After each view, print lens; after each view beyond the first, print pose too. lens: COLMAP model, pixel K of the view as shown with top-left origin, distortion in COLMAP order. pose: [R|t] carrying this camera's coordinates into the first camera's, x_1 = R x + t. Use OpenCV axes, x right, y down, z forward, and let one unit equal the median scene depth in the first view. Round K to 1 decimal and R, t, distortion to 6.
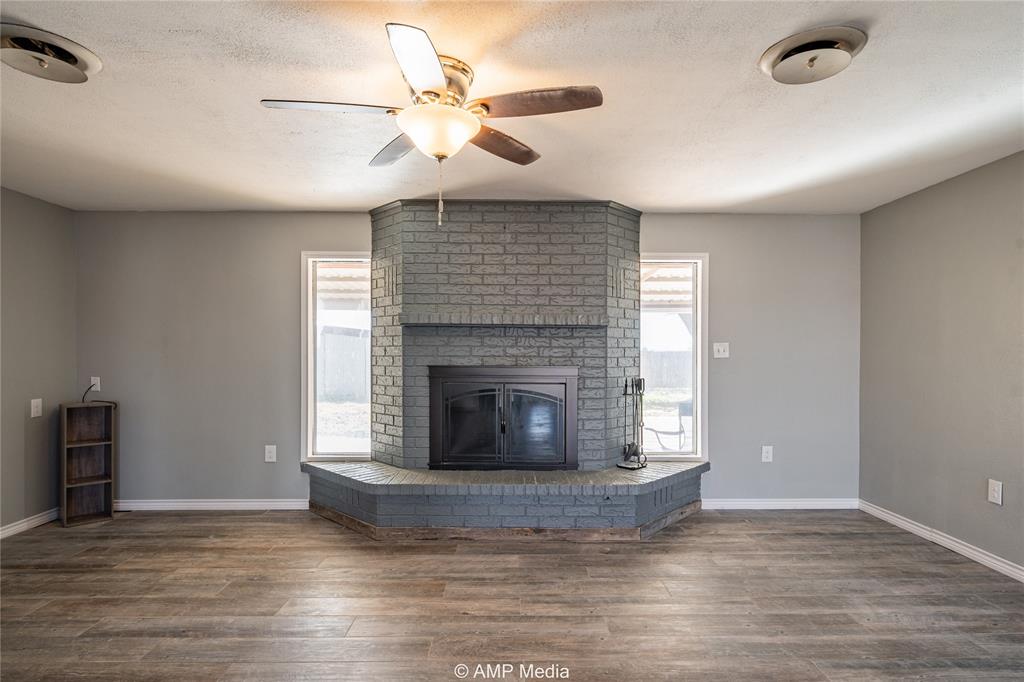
lens RADIAL K [[542.7, 0, 516.8], [0, 542.7, 355.3], [0, 0, 1]] dist [-0.000860, 0.001532]
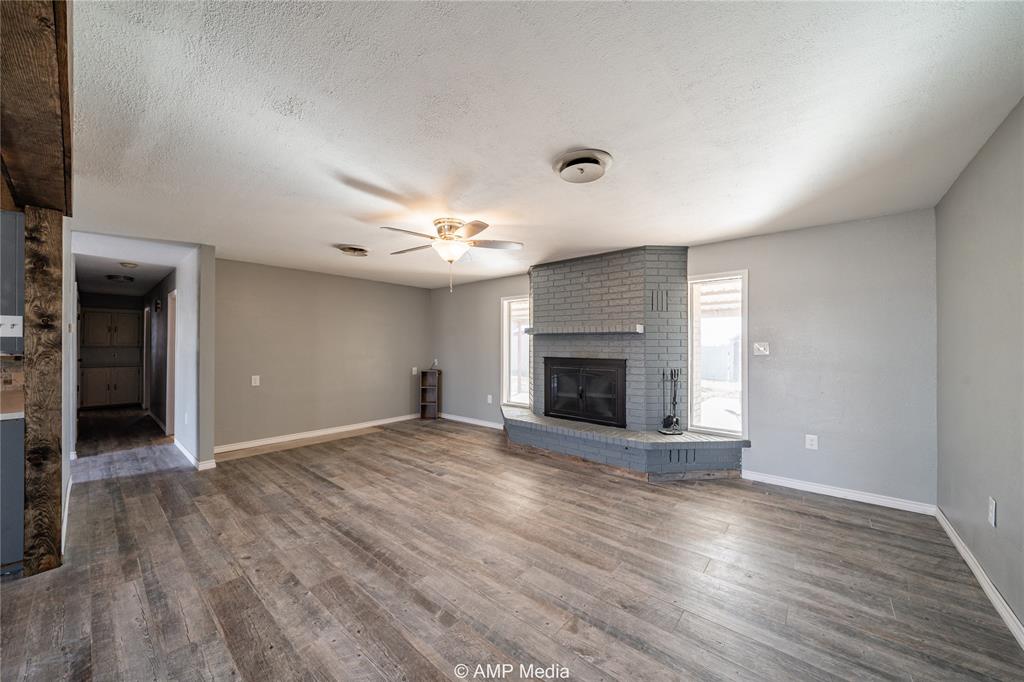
lens RADIAL K [[373.7, 0, 517.2], [0, 373.7, 342.1], [0, 0, 1]] dist [-0.006454, 0.000493]
pose [[0.748332, -0.008234, -0.663274, 0.574168], [-0.005043, 0.999823, -0.018101, -0.006703], [0.663305, 0.016891, 0.748158, 0.028628]]
